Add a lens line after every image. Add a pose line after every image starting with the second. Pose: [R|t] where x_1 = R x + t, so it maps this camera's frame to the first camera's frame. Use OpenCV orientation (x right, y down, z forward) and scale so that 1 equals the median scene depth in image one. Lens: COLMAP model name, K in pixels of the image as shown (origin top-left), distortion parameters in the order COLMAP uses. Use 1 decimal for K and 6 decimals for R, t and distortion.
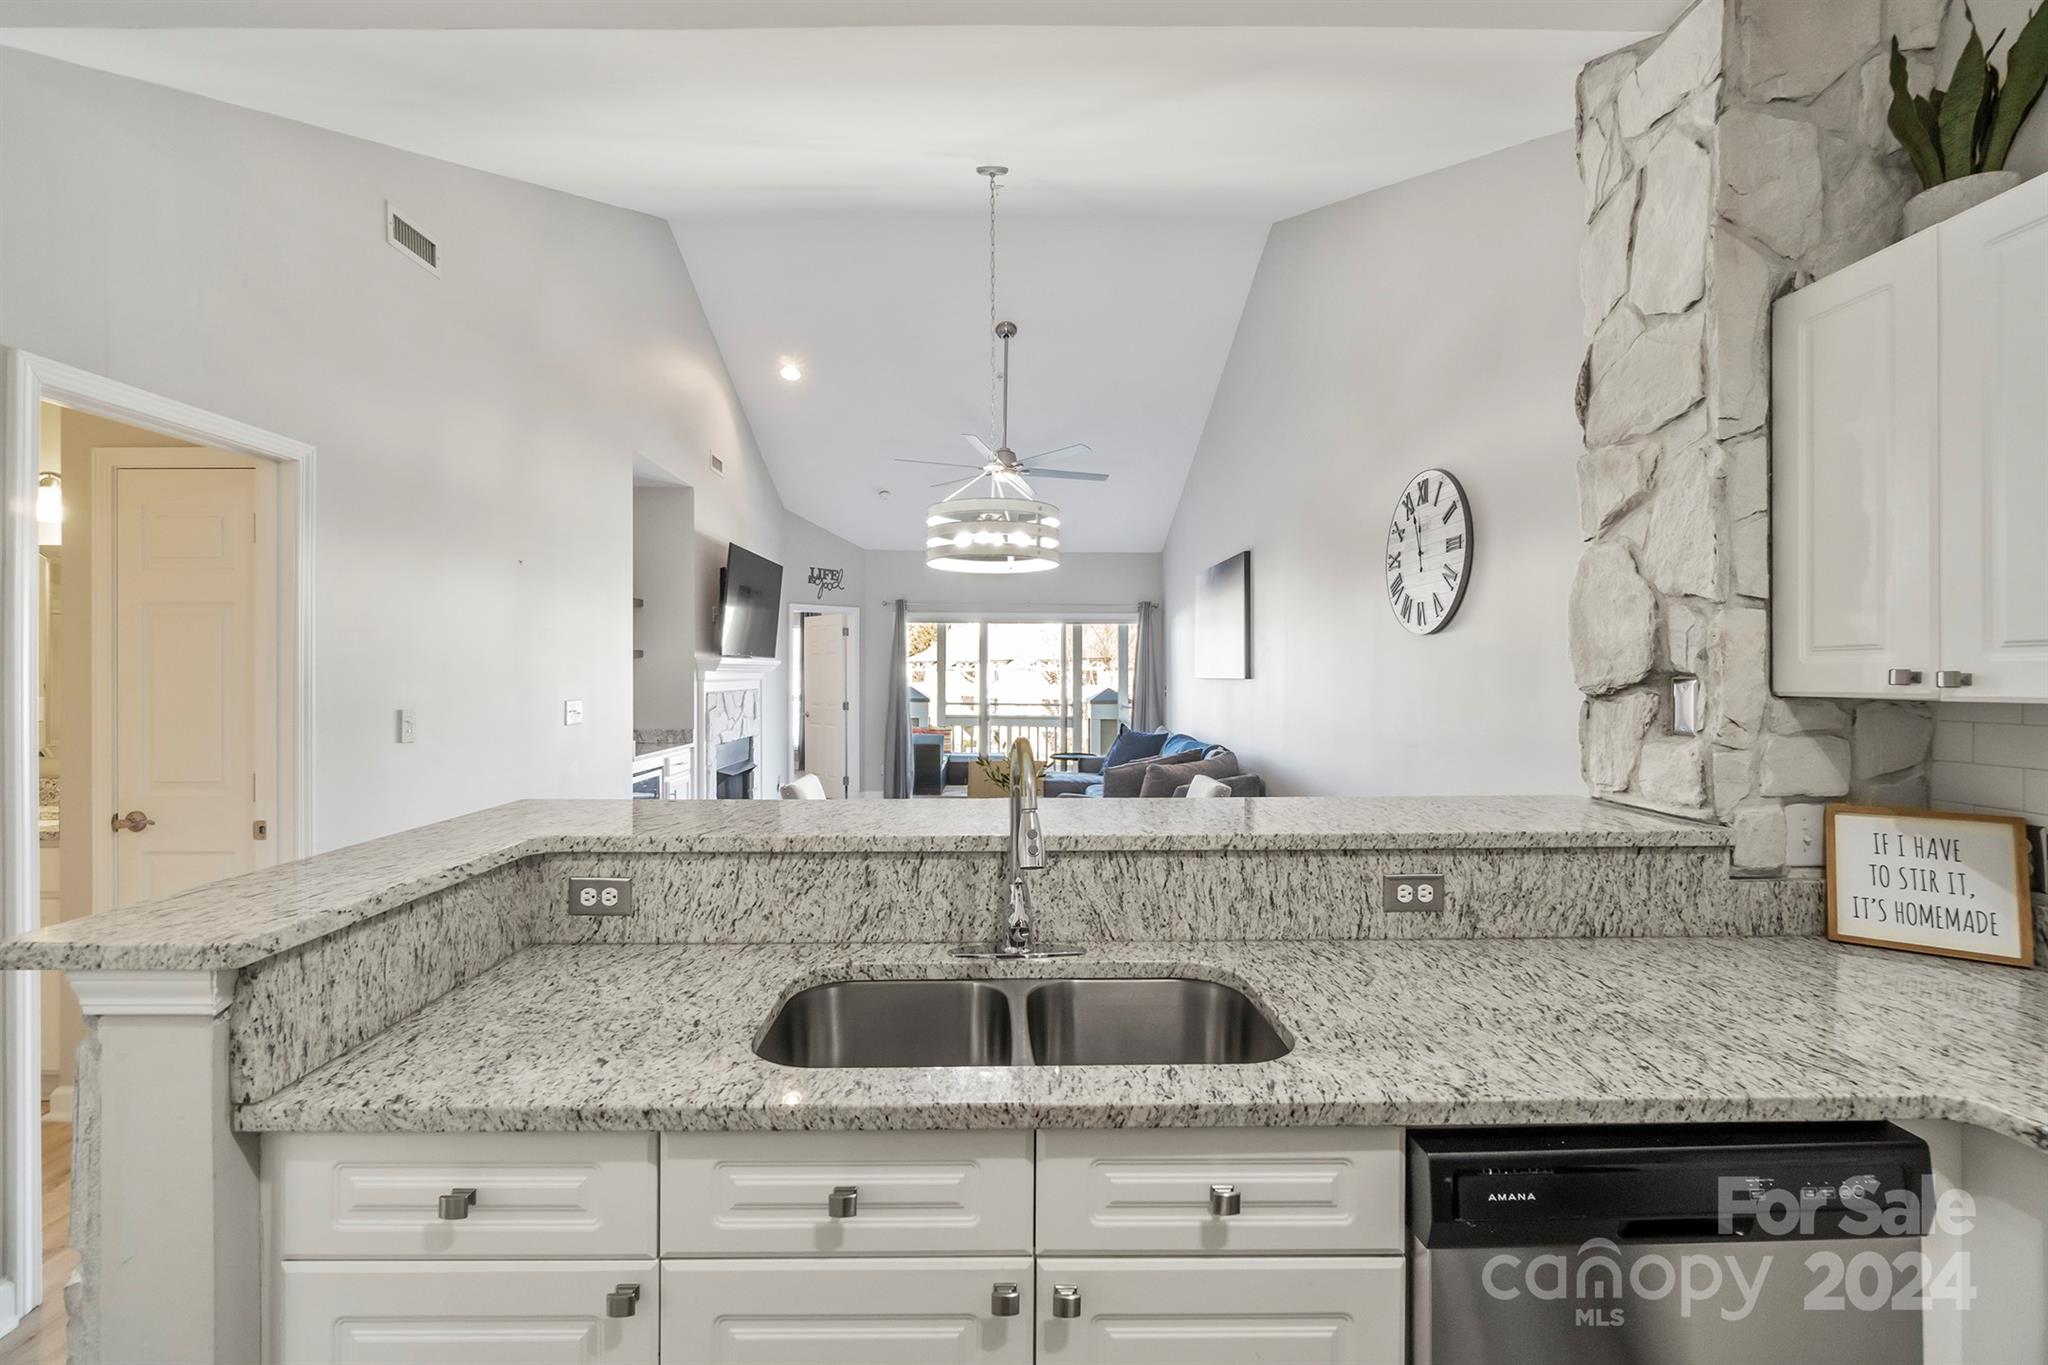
lens RADIAL K [[888.0, 0, 1003.3], [0, 888.0, 675.4], [0, 0, 1]] dist [-0.002610, -0.000317]
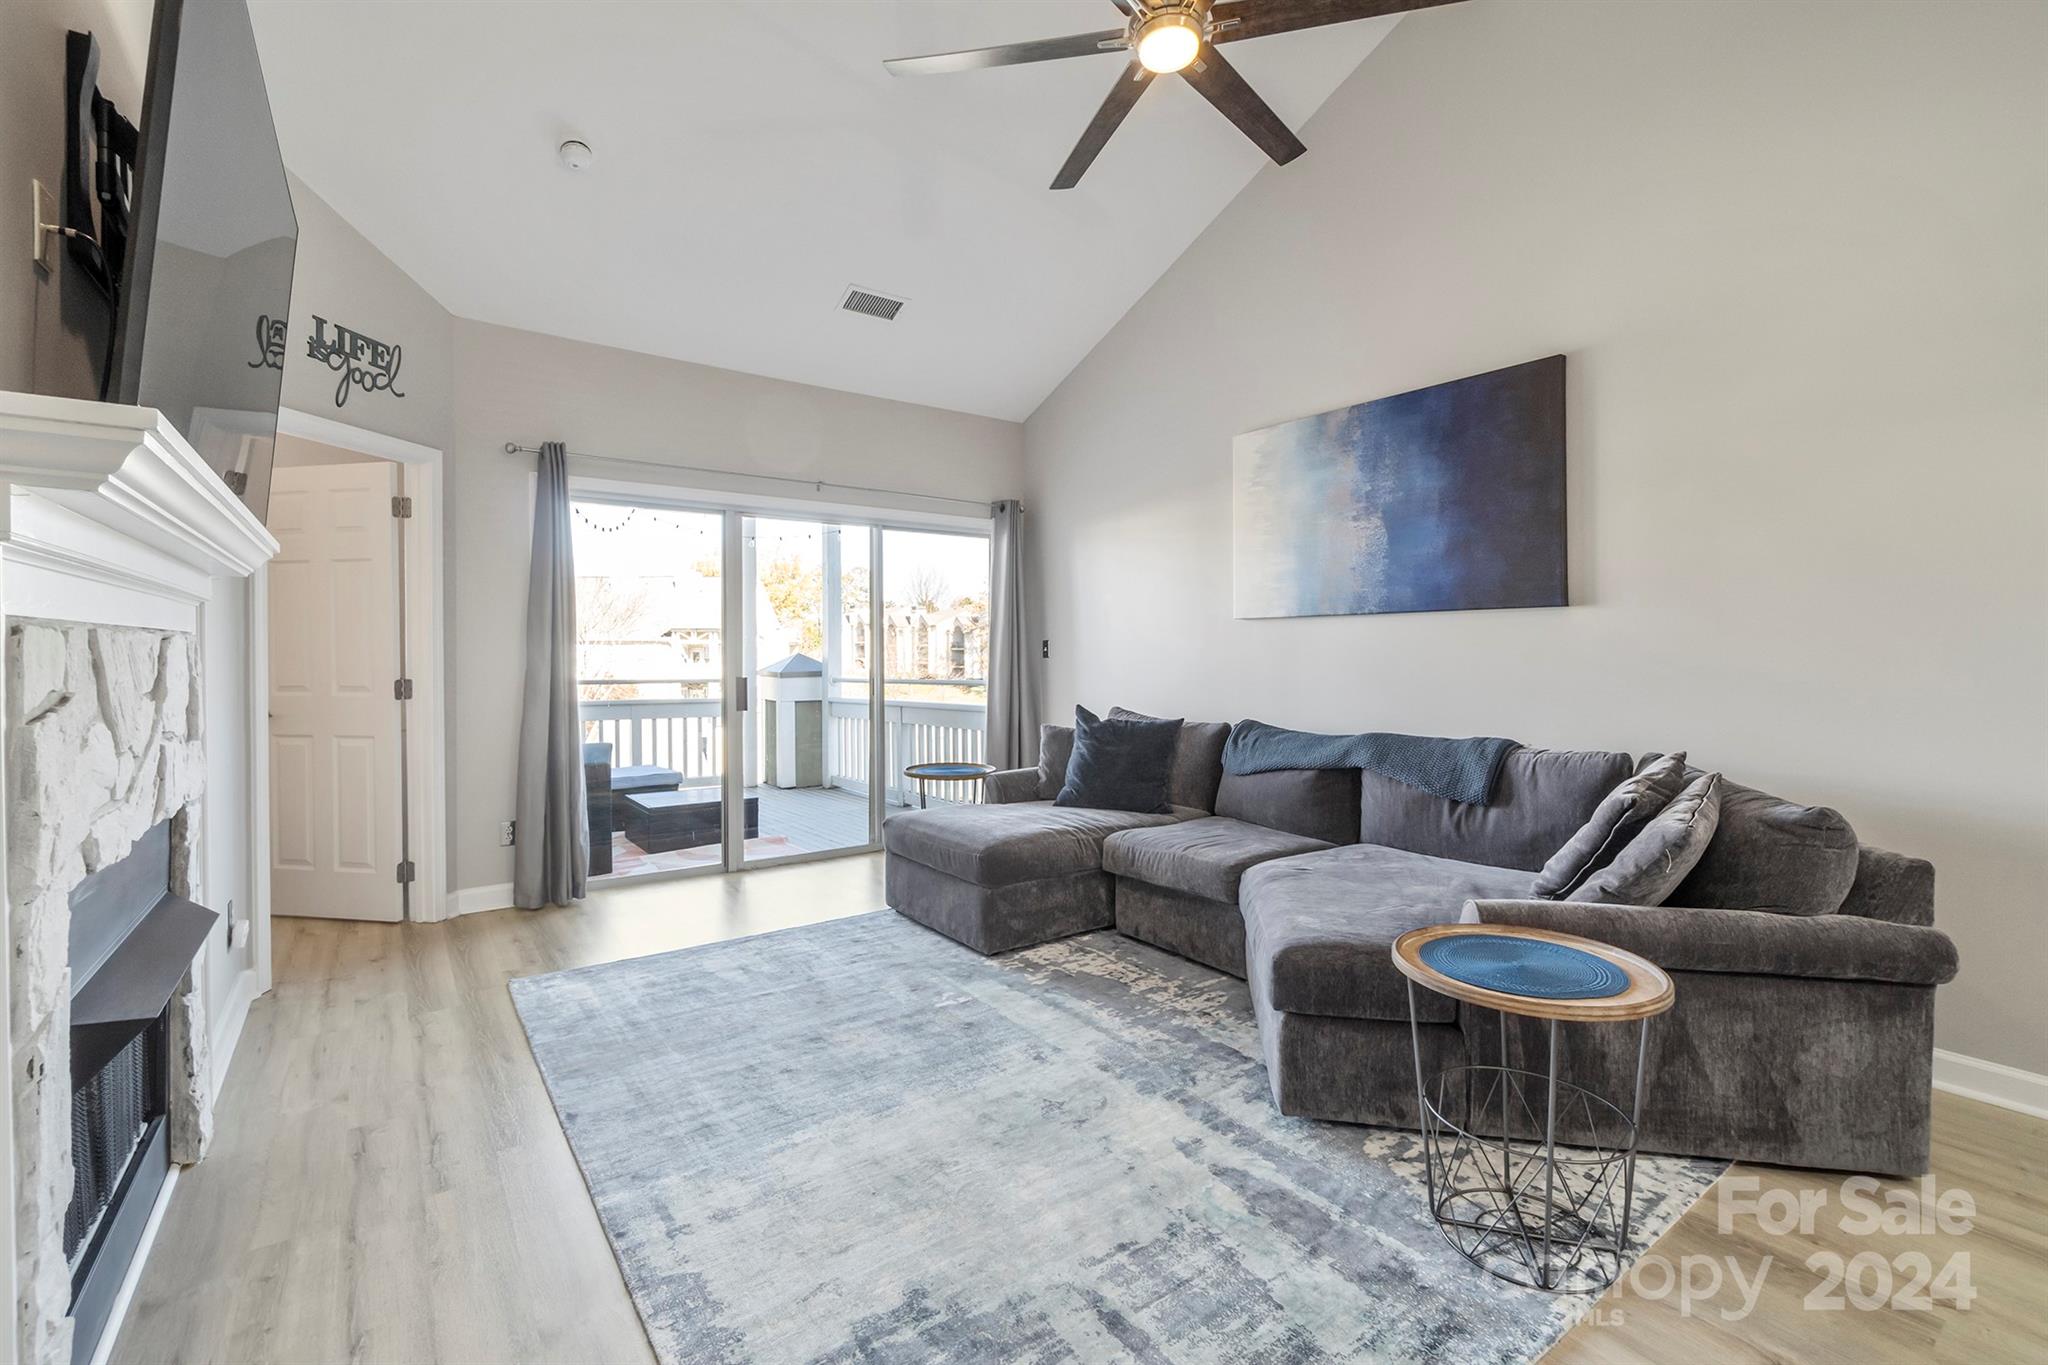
lens RADIAL K [[897.4, 0, 1011.3], [0, 897.4, 657.4], [0, 0, 1]] dist [-0.000505, 0.000082]
pose [[0.818194, -0.008565, 0.574878, -1.016322], [0.005676, 0.999961, 0.006819, 0.101028], [-0.574914, -0.002317, 0.818211, 2.742892]]
